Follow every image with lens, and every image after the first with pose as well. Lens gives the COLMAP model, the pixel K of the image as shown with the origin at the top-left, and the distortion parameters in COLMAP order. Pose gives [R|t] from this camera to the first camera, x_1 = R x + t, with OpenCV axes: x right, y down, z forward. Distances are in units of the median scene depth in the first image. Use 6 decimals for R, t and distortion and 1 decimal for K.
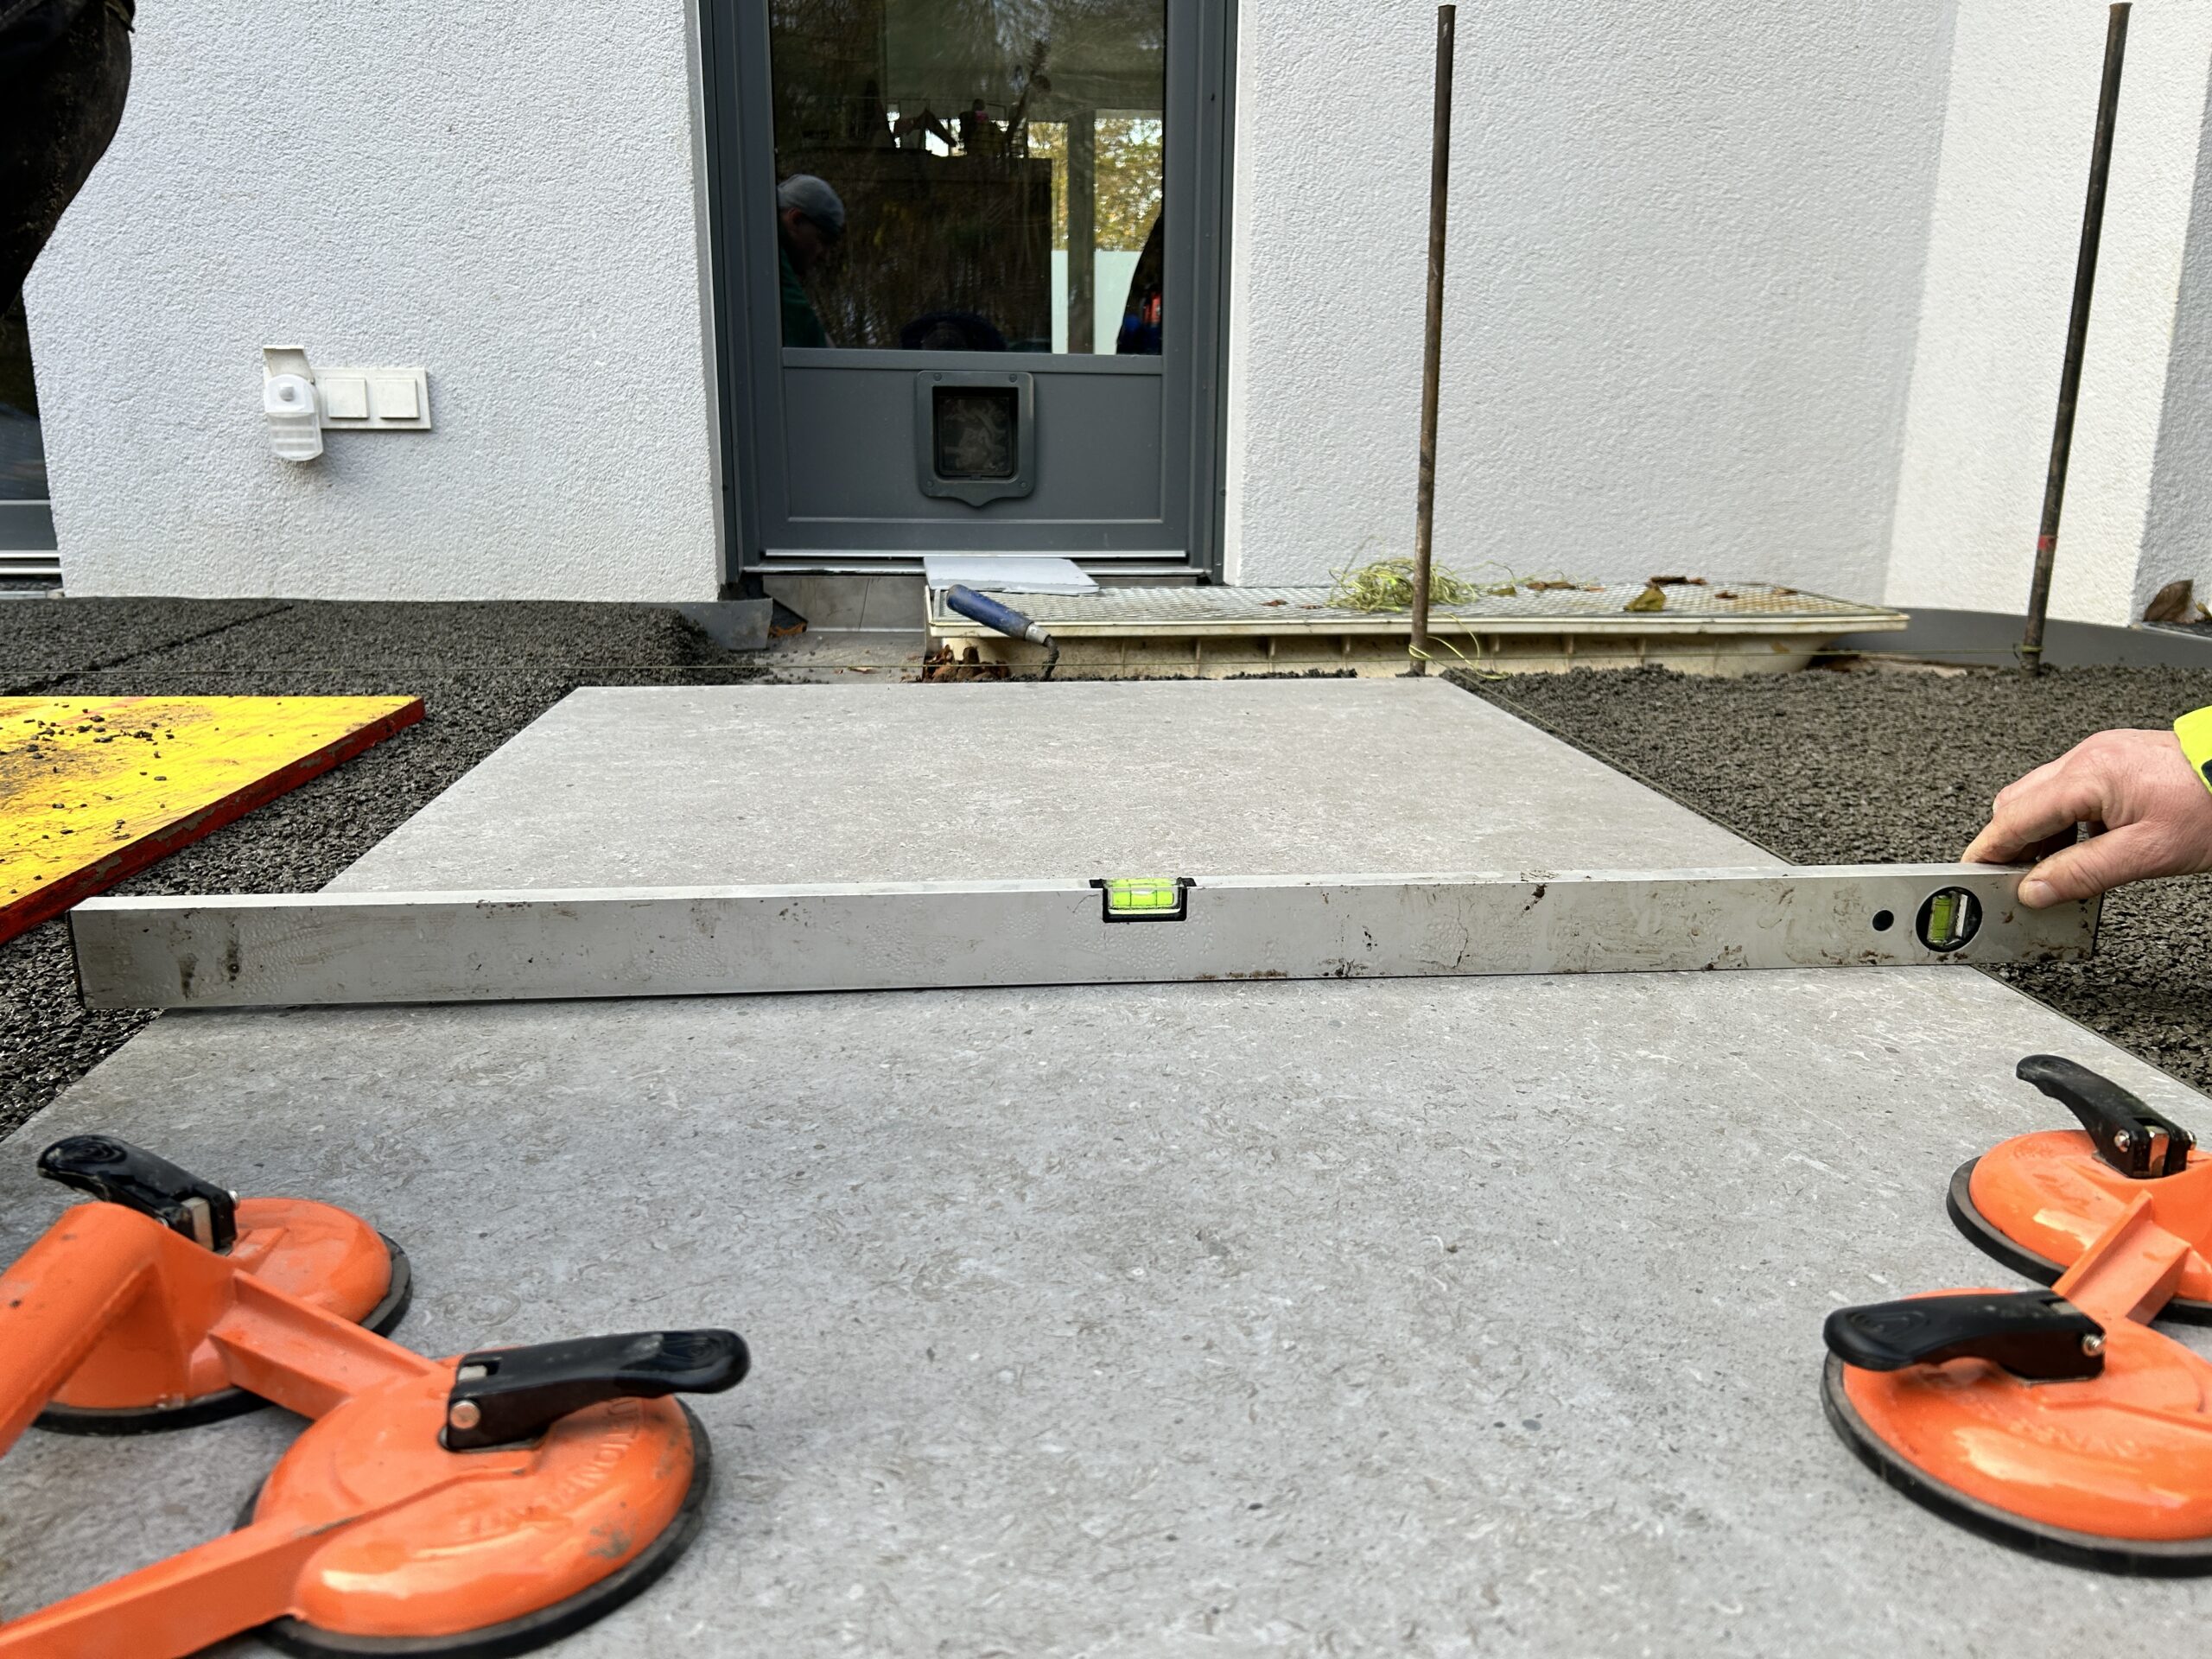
lens RADIAL K [[1667.4, 0, 1099.9], [0, 1667.4, 835.7], [0, 0, 1]] dist [0.006544, -0.007258]
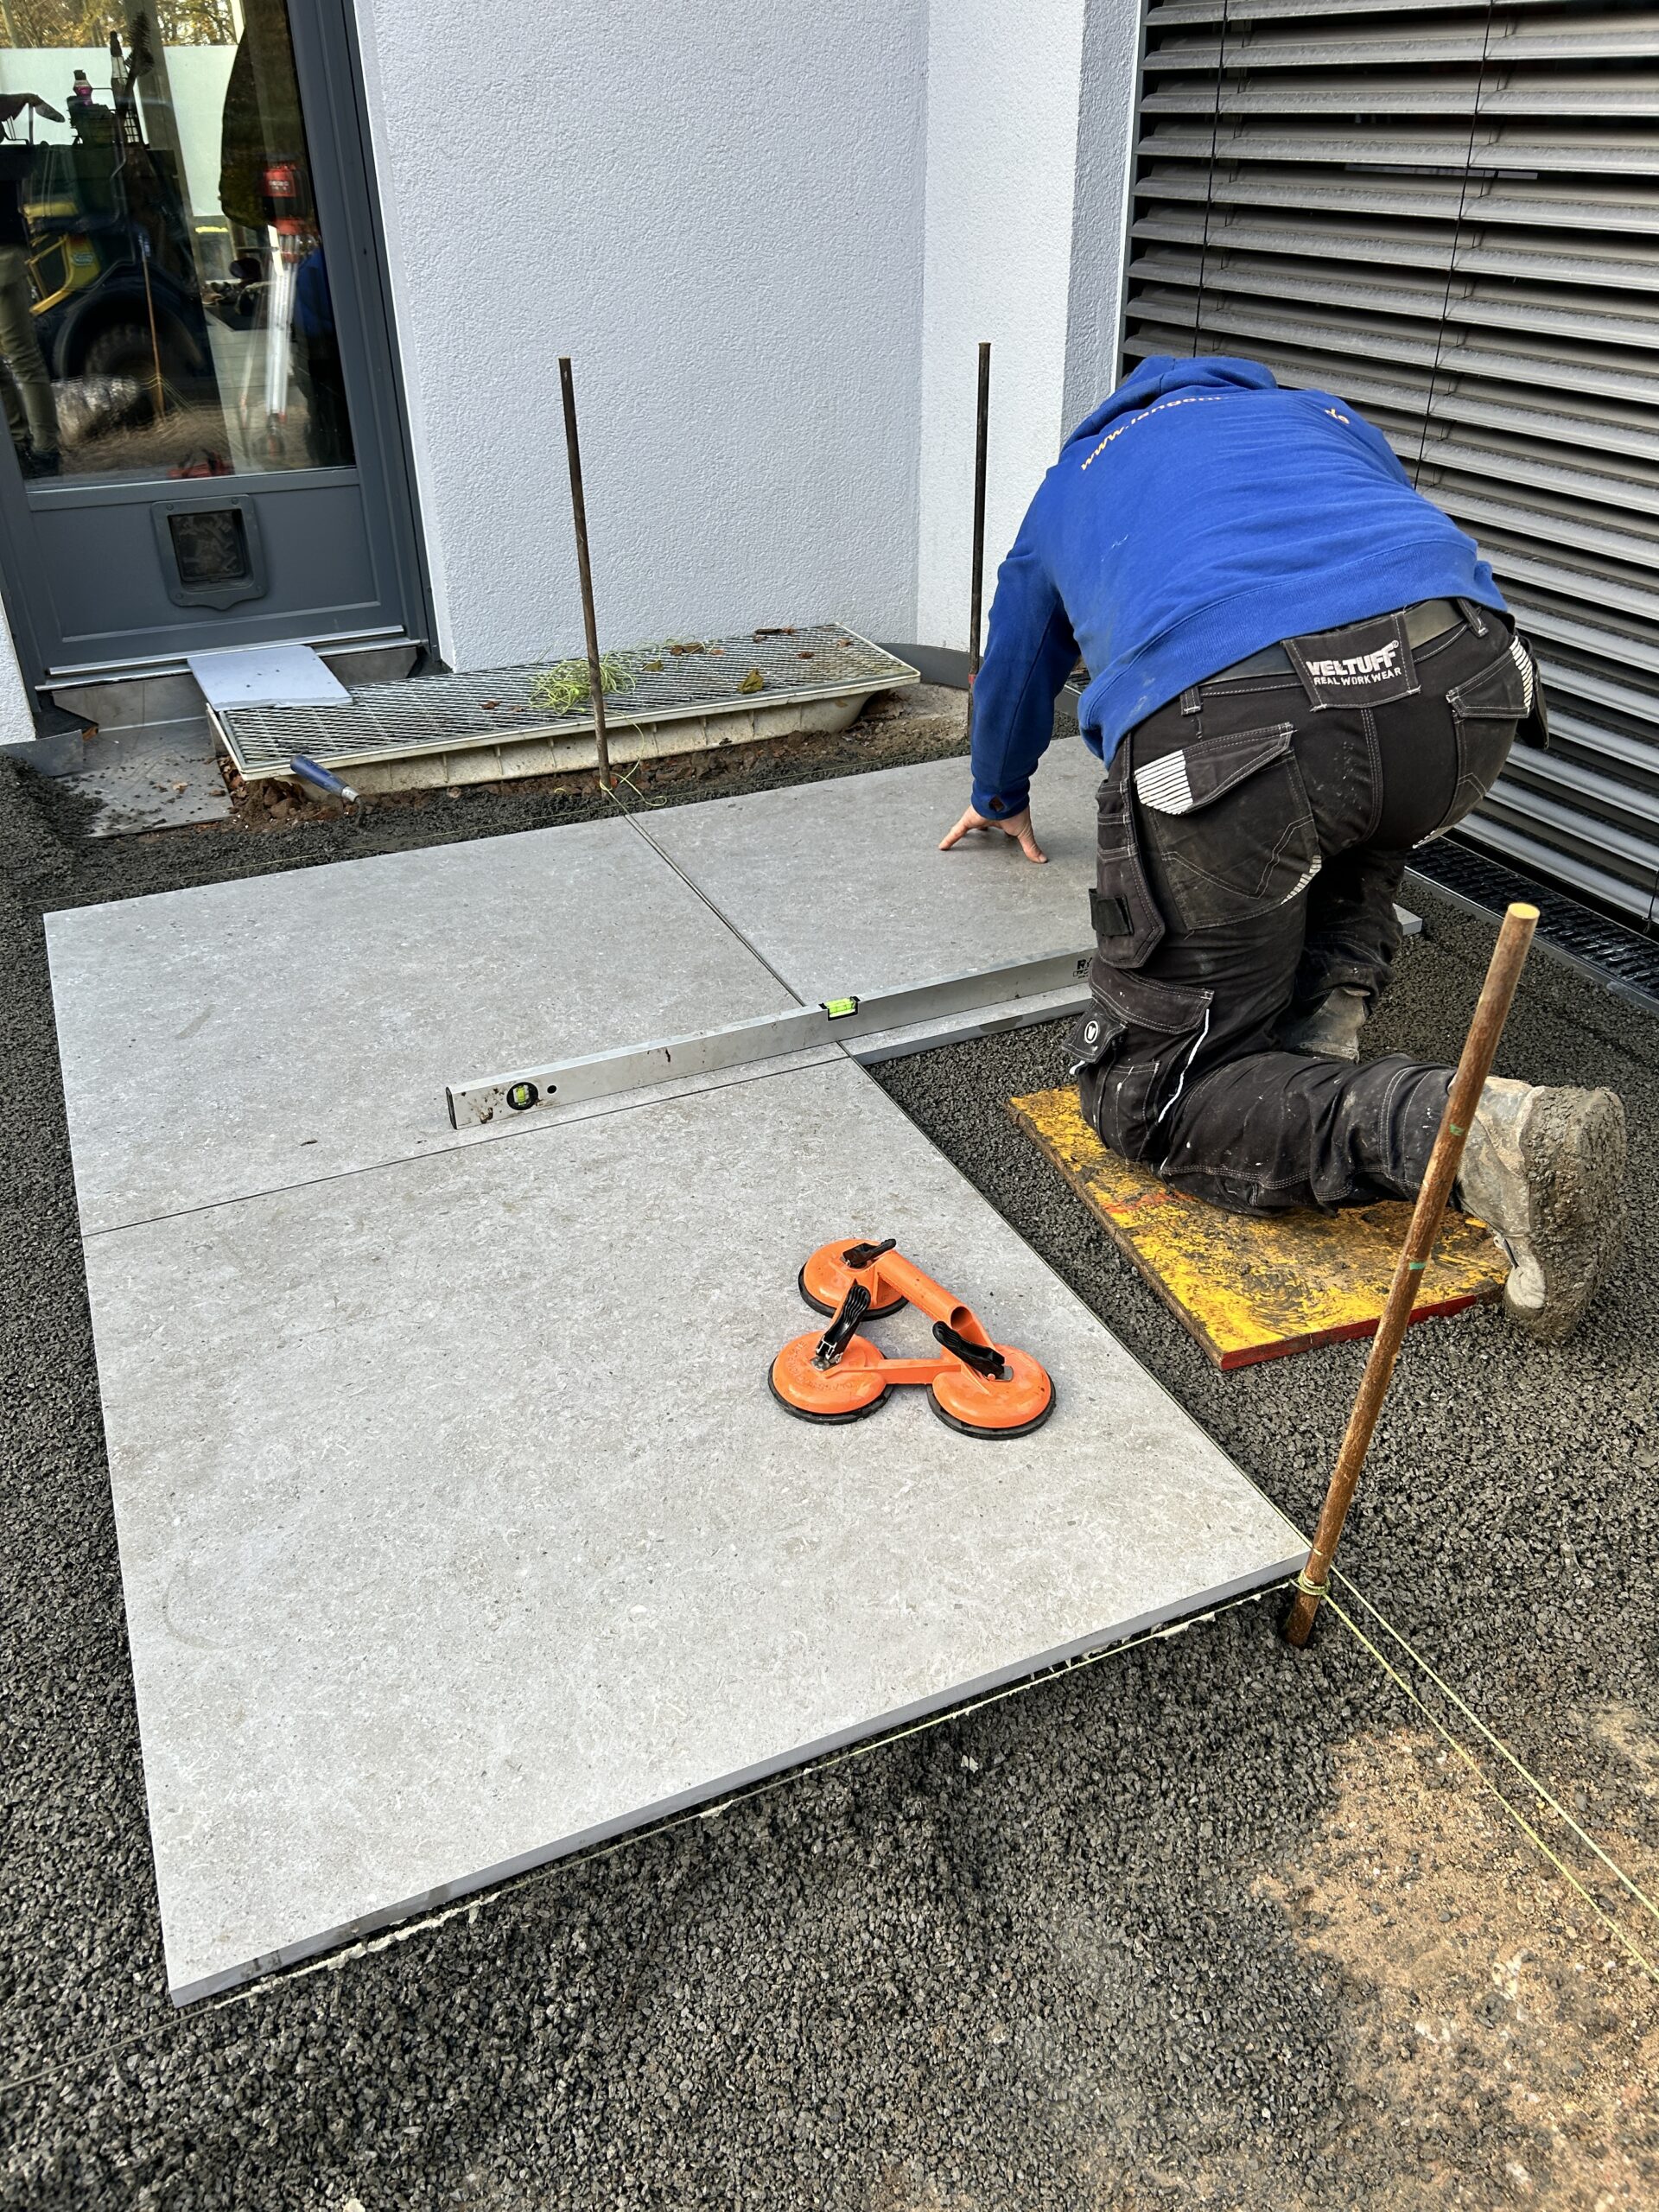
lens RADIAL K [[1667.4, 0, 830.8], [0, 1667.4, 1102.9], [0, 0, 1]] dist [0.006544, -0.007258]
pose [[0.943748, -0.187015, 0.272701, -0.060276], [0.100146, 0.947622, 0.303289, -0.198278], [-0.315137, -0.258918, 0.913044, -0.378748]]
